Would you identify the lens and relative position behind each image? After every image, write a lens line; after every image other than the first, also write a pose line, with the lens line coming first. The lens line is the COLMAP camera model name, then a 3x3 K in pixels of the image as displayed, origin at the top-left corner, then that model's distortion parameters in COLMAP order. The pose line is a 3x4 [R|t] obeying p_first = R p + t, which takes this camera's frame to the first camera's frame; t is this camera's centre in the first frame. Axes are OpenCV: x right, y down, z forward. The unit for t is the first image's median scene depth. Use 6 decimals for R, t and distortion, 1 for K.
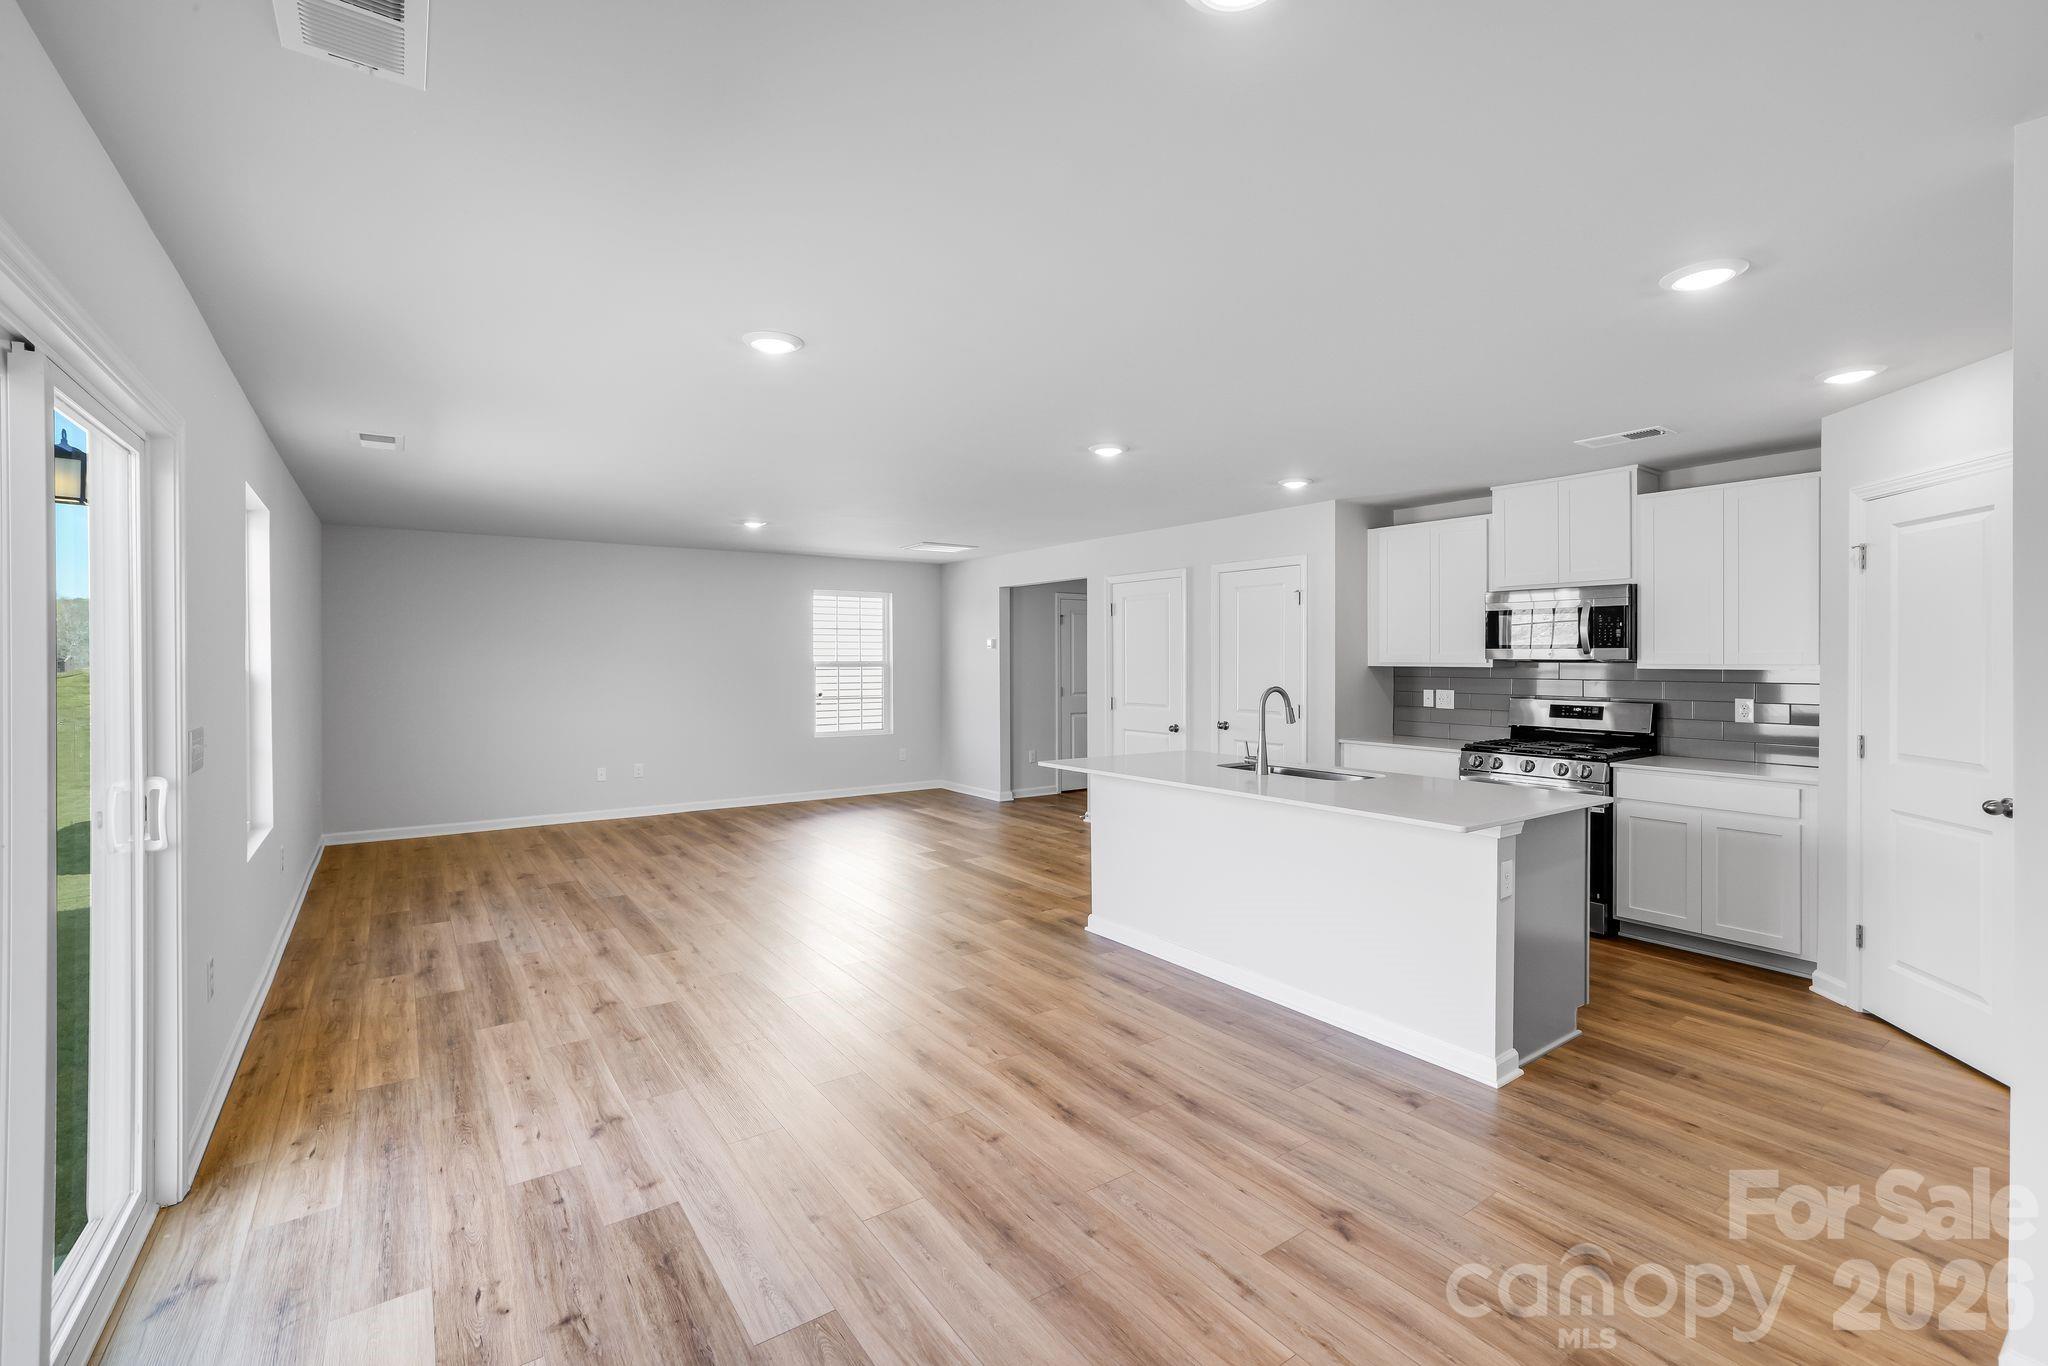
lens RADIAL K [[894.4, 0, 1010.1], [0, 894.4, 661.7], [0, 0, 1]] dist [-0.026239, 0.011727]
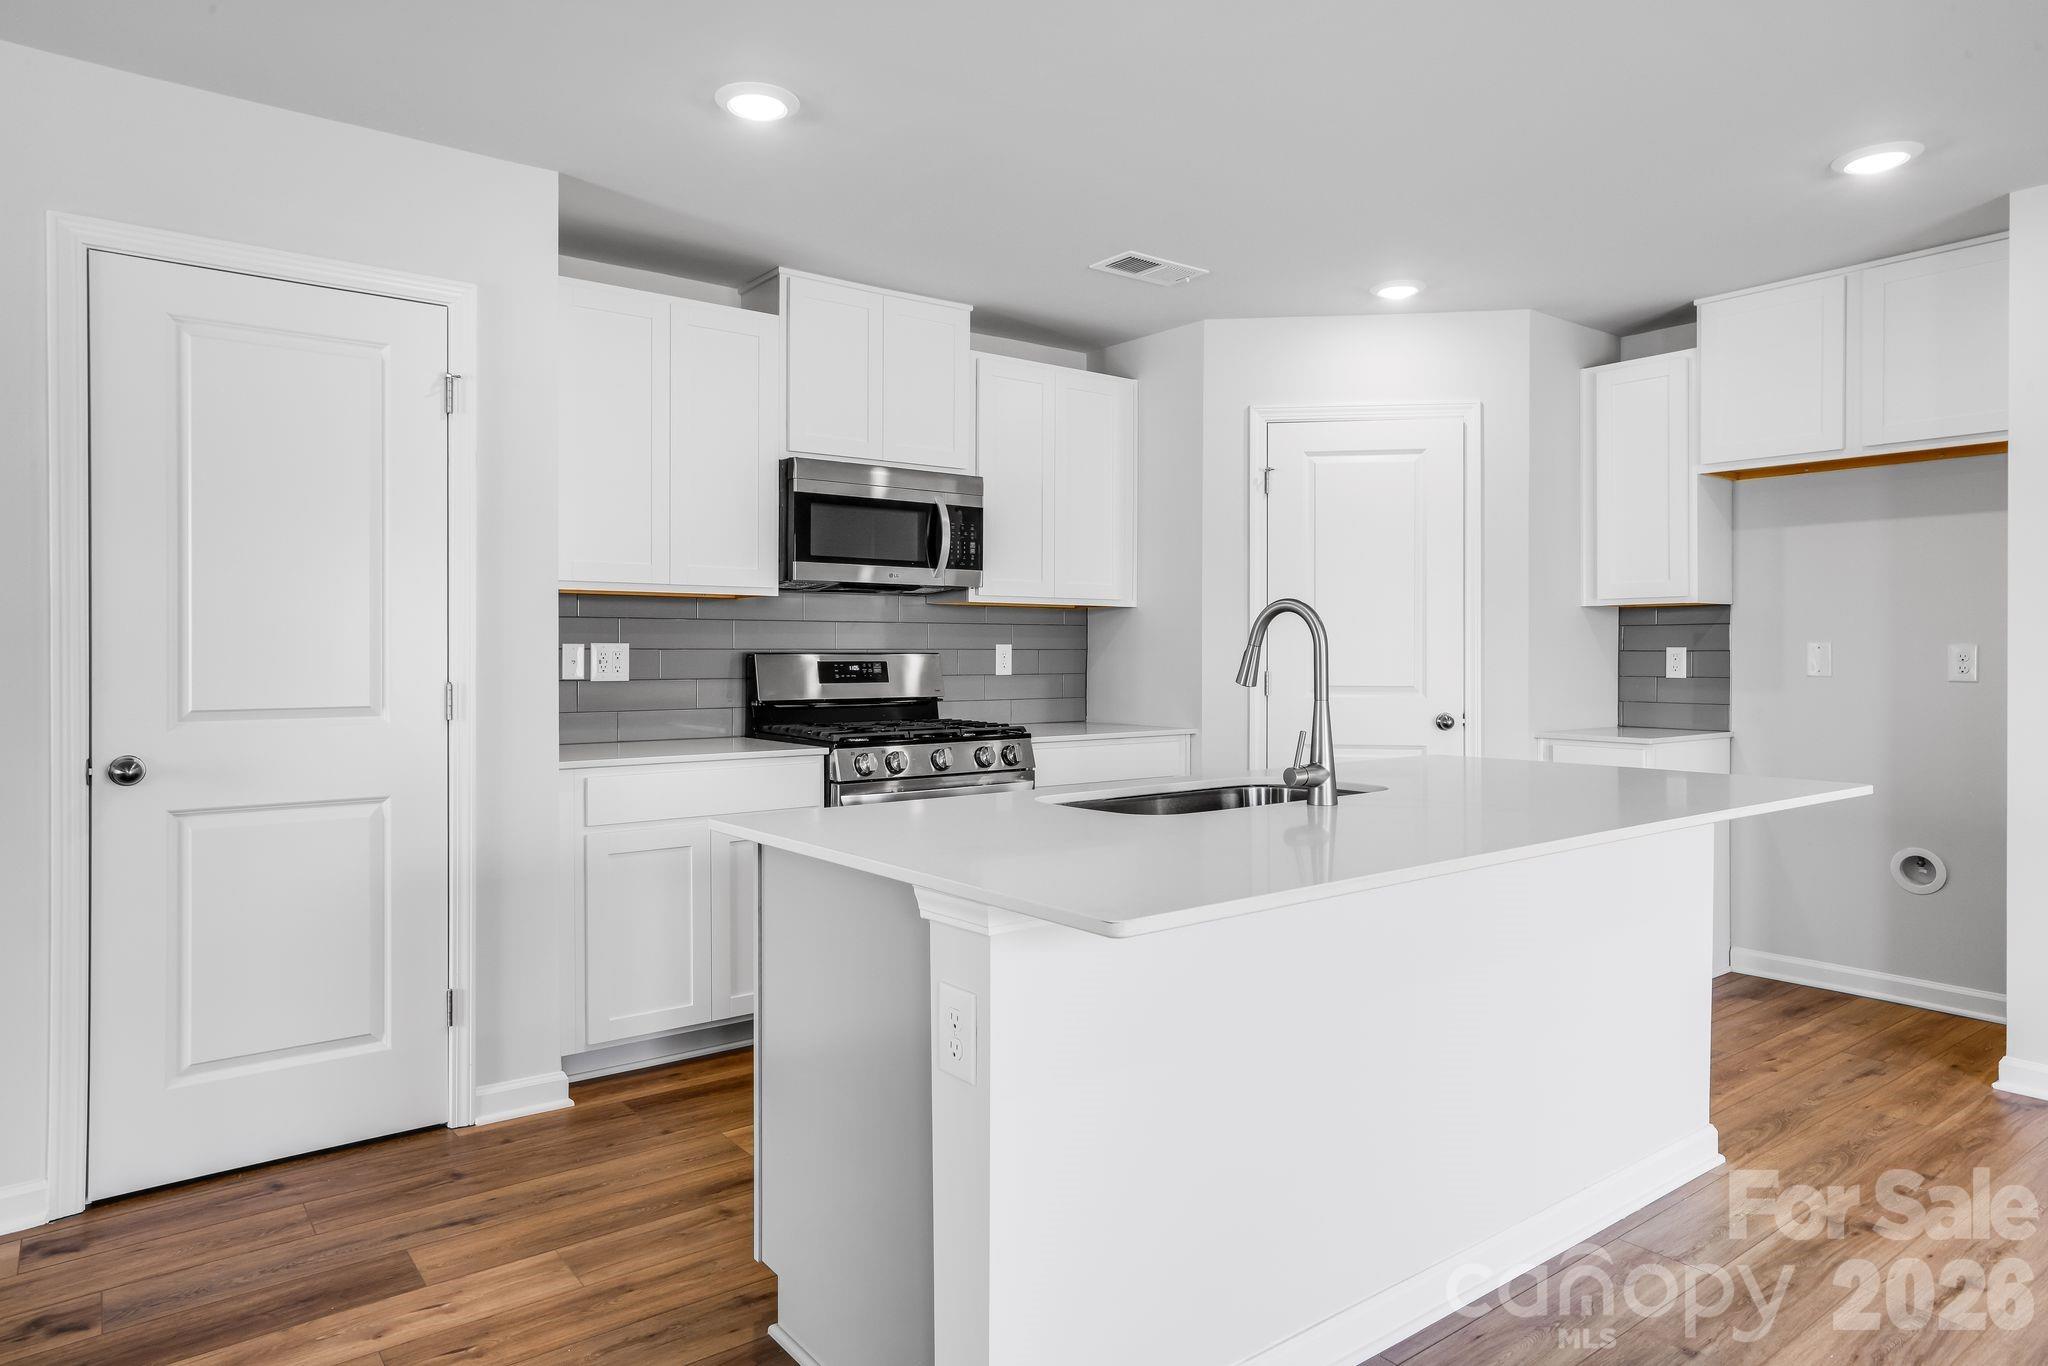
lens RADIAL K [[1237.4, 0, 1024.5], [0, 1237.4, 651.4], [0, 0, 1]] dist [0.000207, 0.011685]
pose [[-0.048313, -0.002877, 0.998828, -0.244972], [0.001947, 0.999994, 0.002975, 0.041550], [-0.998830, 0.002088, -0.048308, 0.955803]]
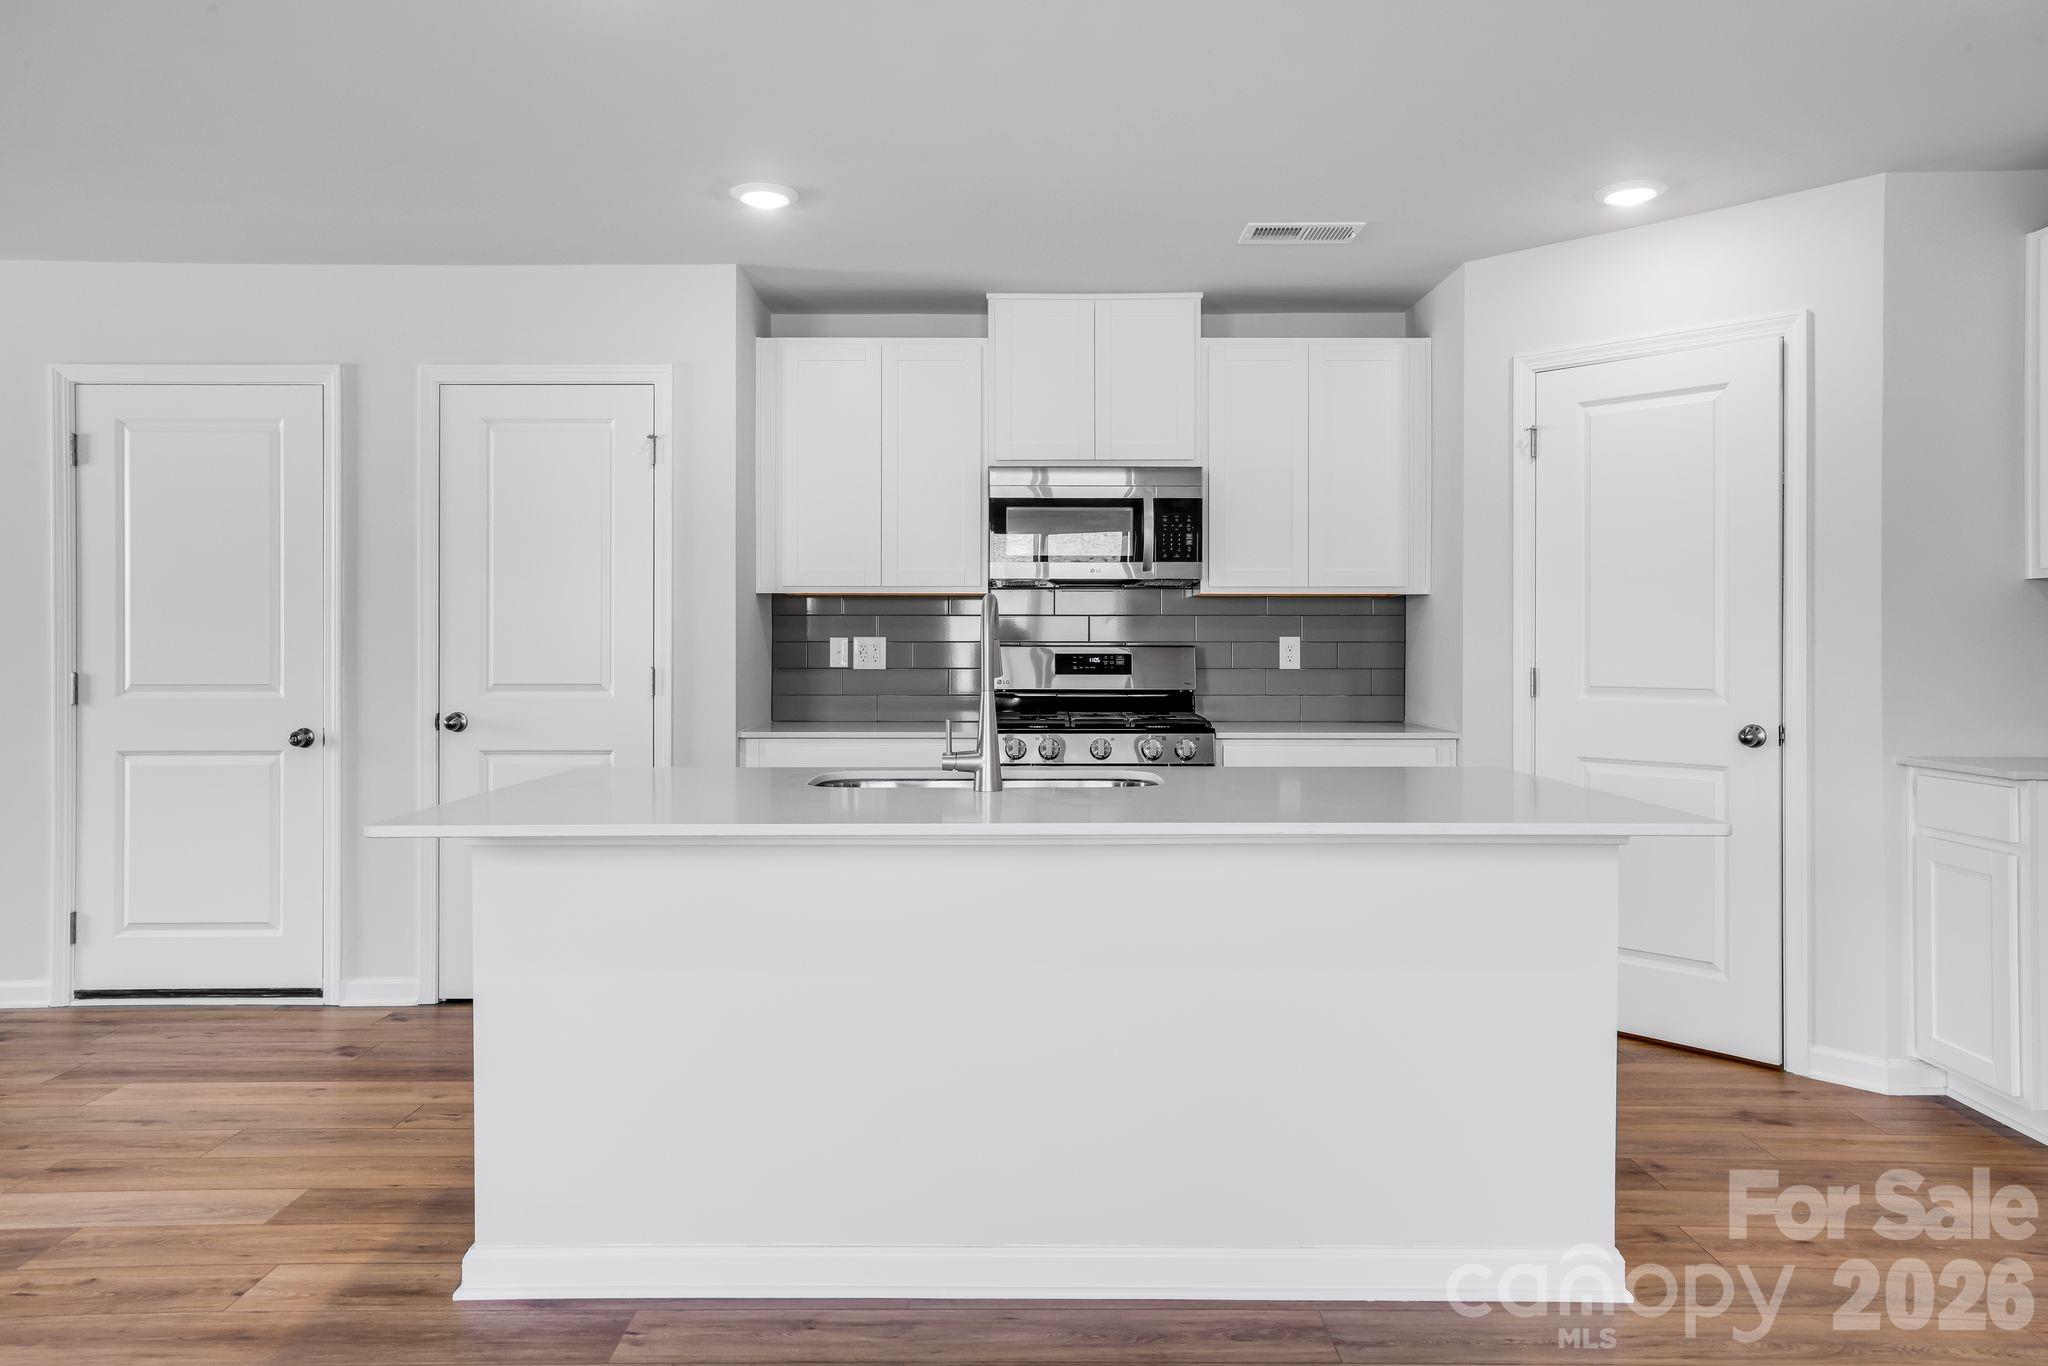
lens RADIAL K [[1359.9, 0, 1036.0], [0, 1359.9, 645.9], [0, 0, 1]] dist [0.003673, 0.019106]
pose [[0.569815, -0.002953, 0.821767, -0.210821], [0.003184, 0.999994, 0.001385, 0.043658], [-0.821767, 0.001827, 0.569821, 0.484676]]
